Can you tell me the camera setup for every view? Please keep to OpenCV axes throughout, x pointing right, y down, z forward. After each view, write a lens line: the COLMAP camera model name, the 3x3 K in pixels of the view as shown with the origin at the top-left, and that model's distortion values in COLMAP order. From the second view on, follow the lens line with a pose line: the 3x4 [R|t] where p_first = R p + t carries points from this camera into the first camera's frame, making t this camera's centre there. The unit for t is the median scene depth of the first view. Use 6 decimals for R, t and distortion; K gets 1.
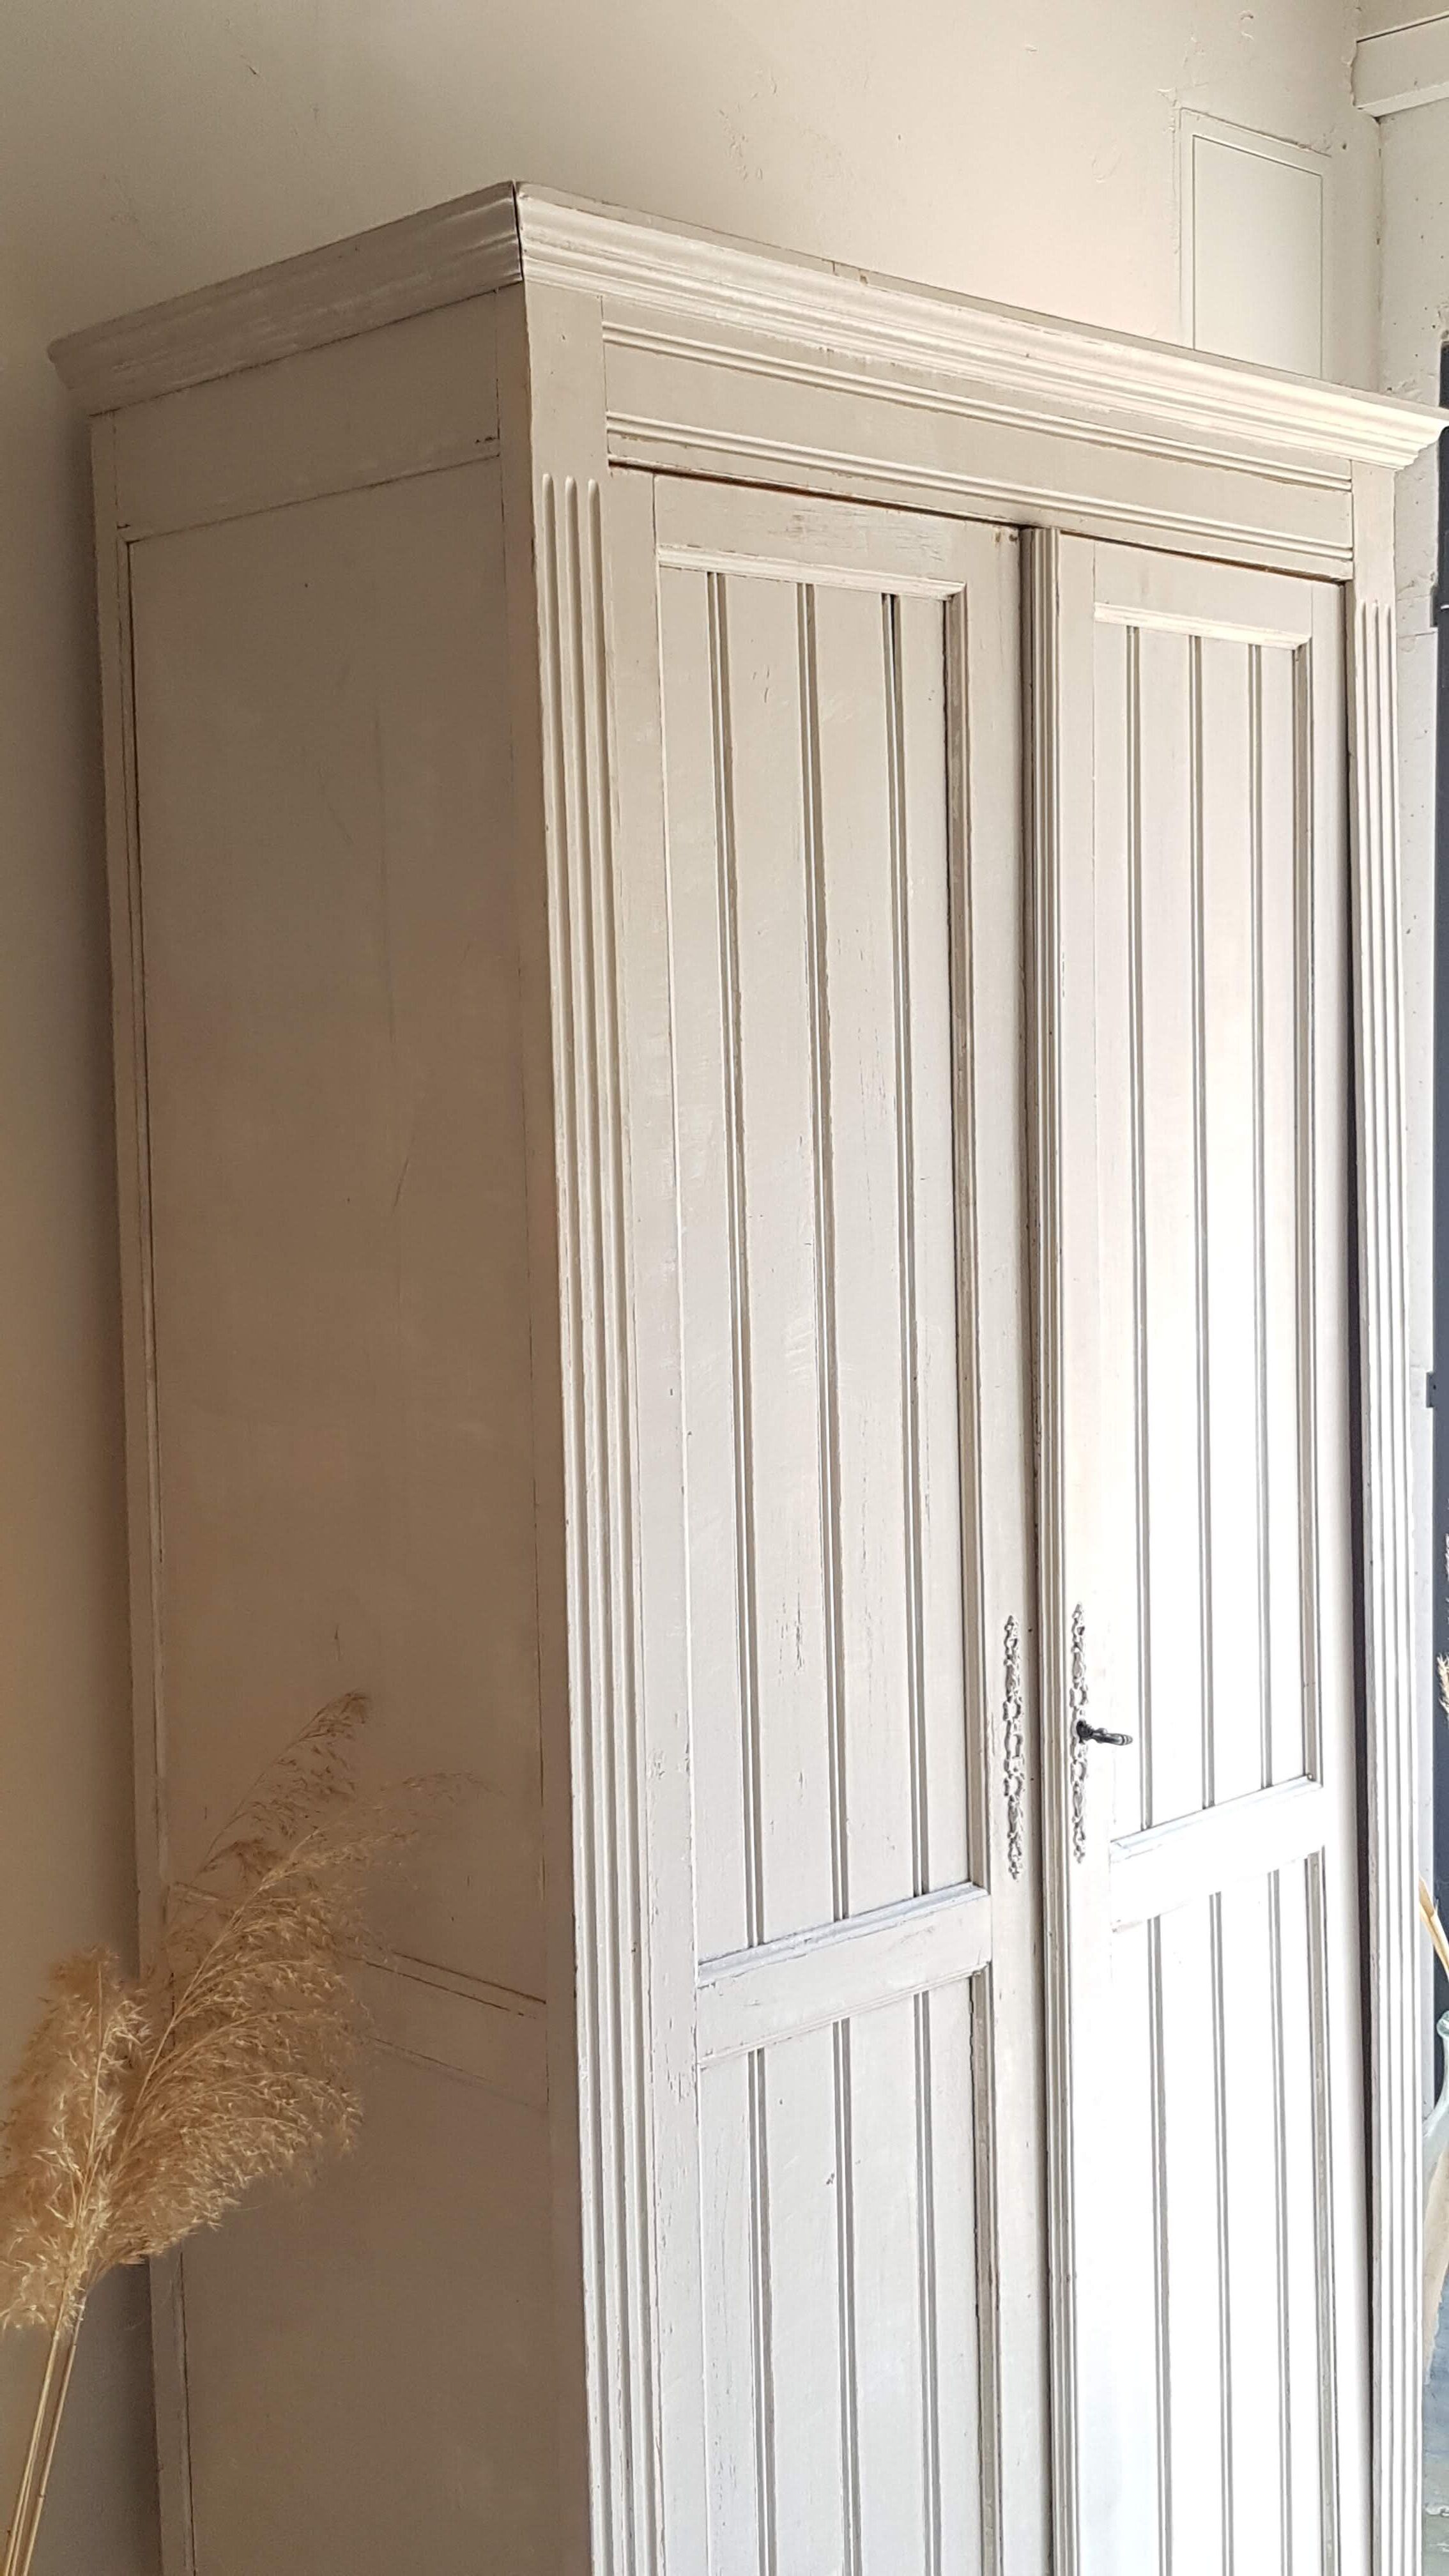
lens RADIAL K [[2939.7, 0, 792.3], [0, 2939.7, 1246.4], [0, 0, 1]] dist [0.082803, 0.000000]
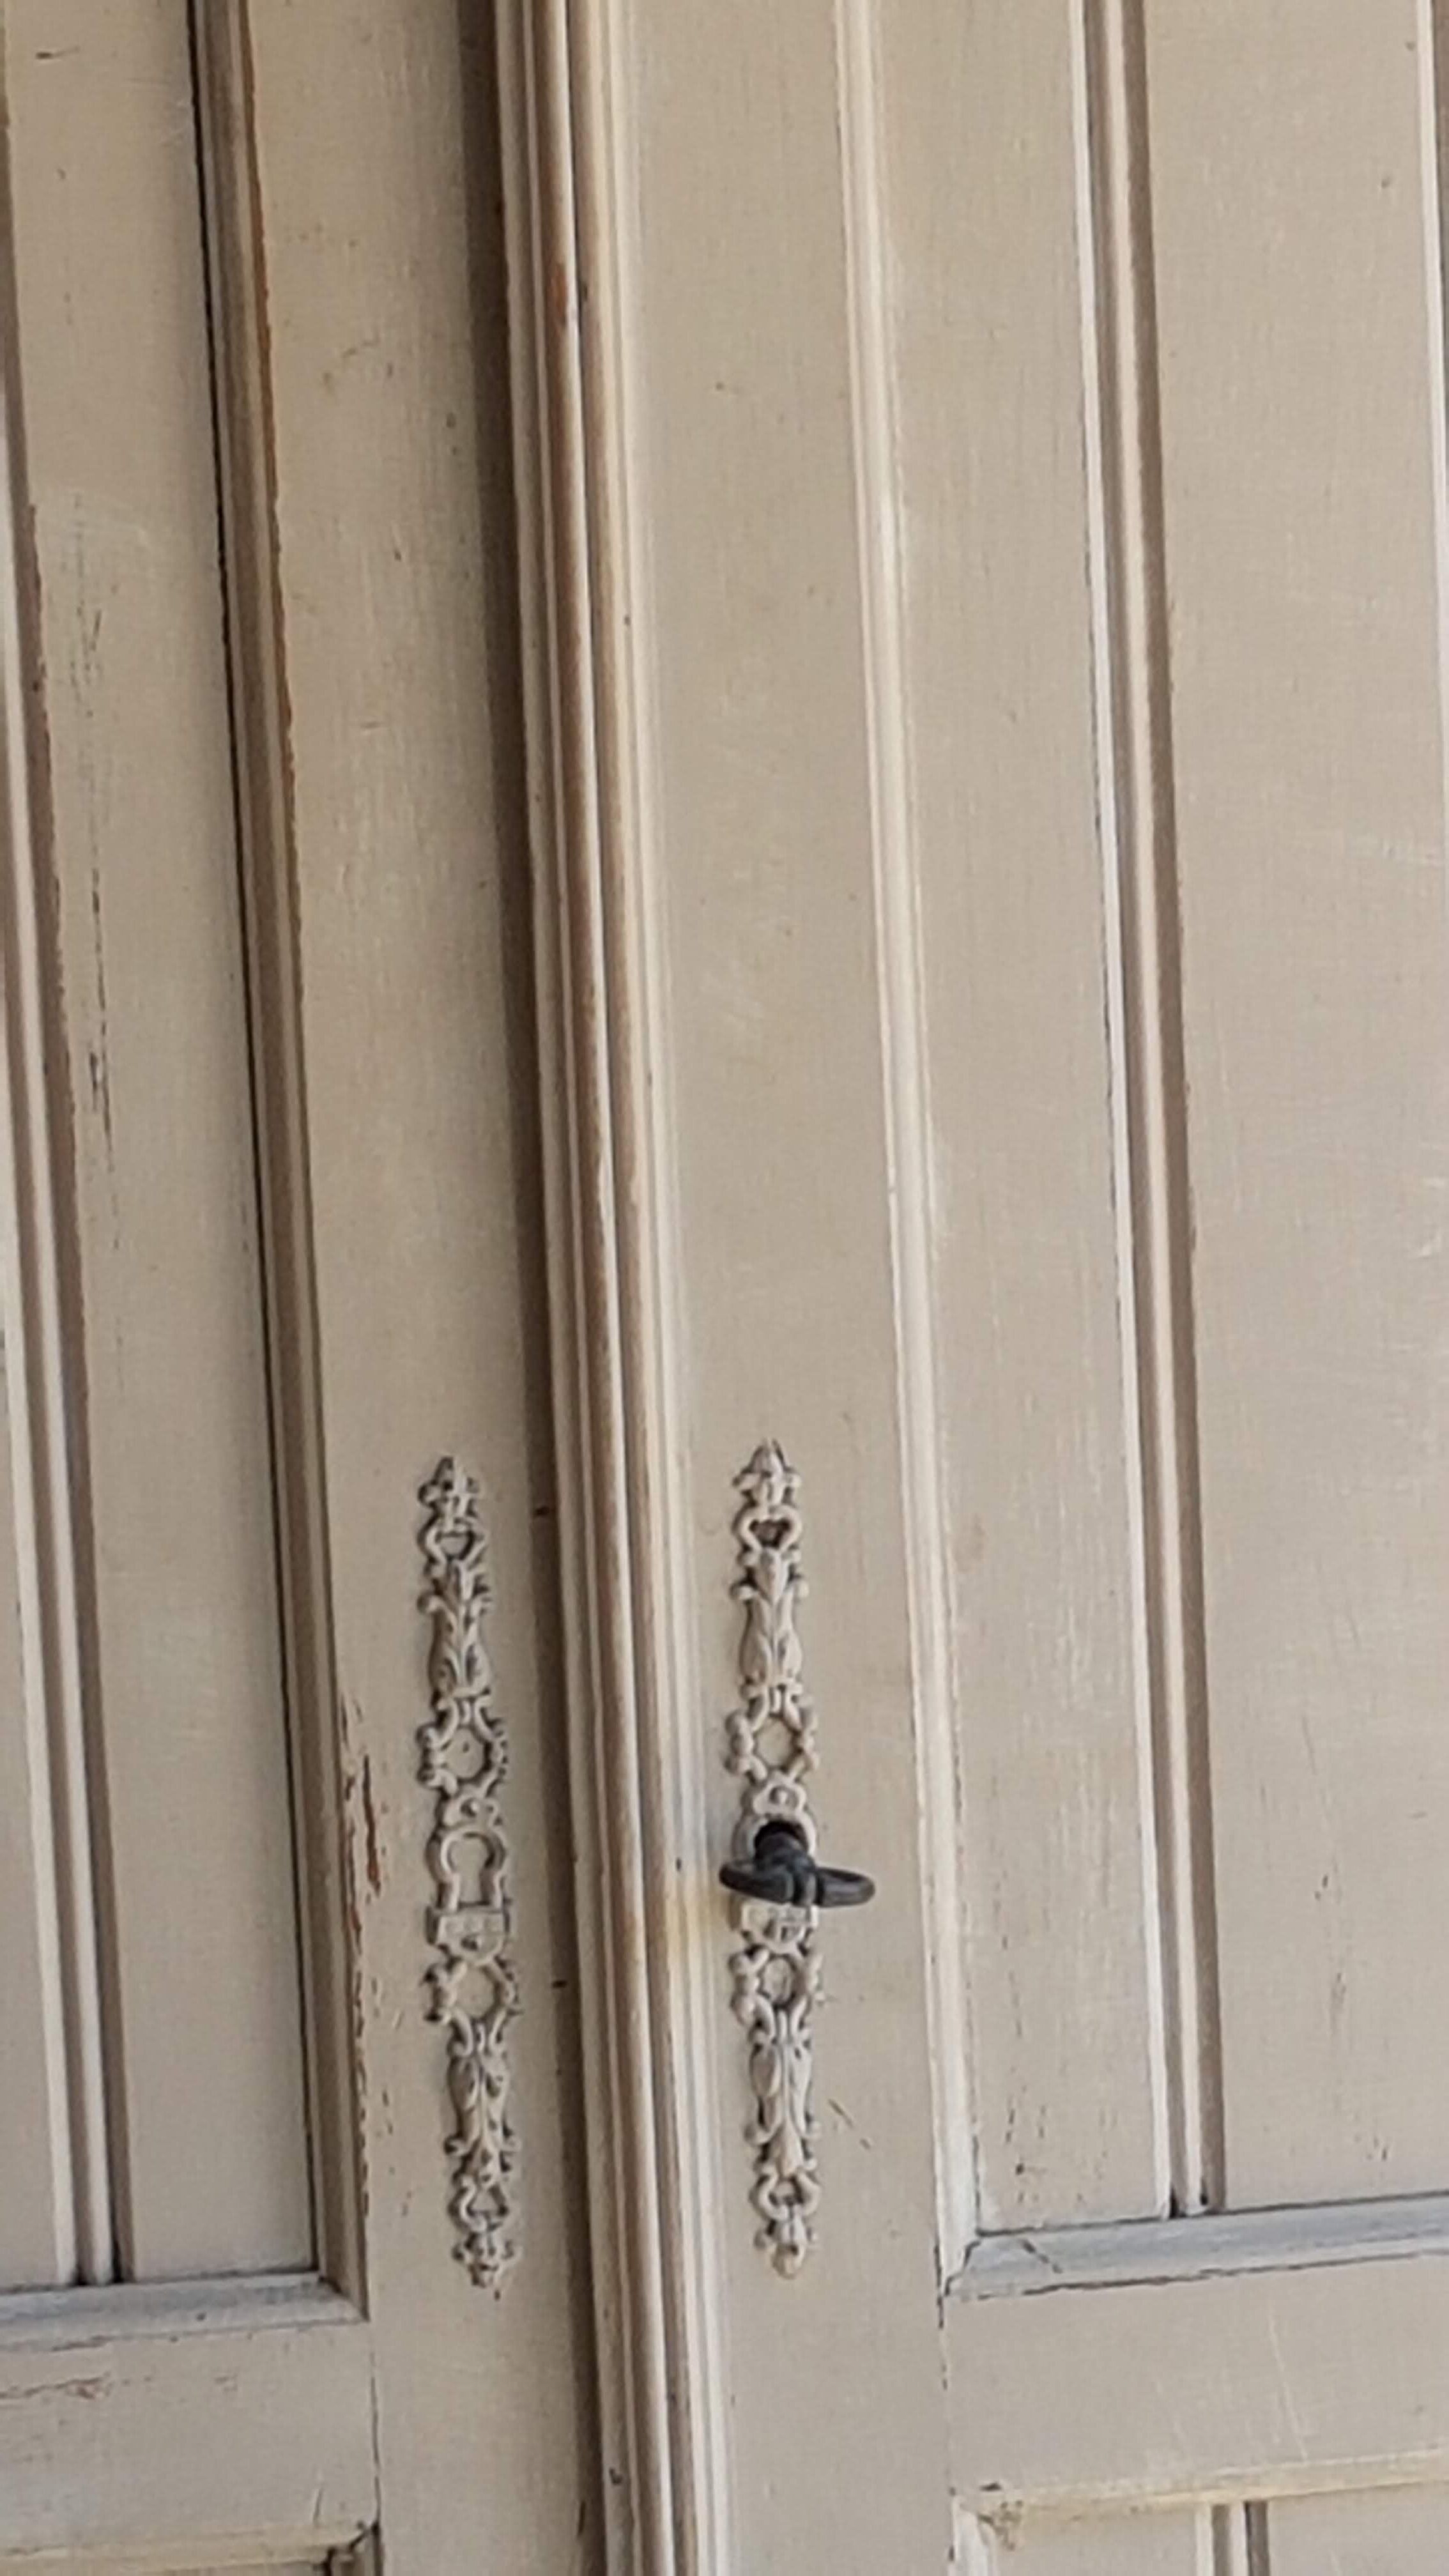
lens RADIAL K [[3161.0, 0, 724.2], [0, 3161.0, 1270.6], [0, 0, 1]] dist [0.072602, 0.000000]
pose [[0.769670, 0.028690, -0.637797, 0.323203], [-0.000509, 0.999017, 0.044325, 0.094585], [0.638442, -0.033791, 0.768928, 0.791694]]
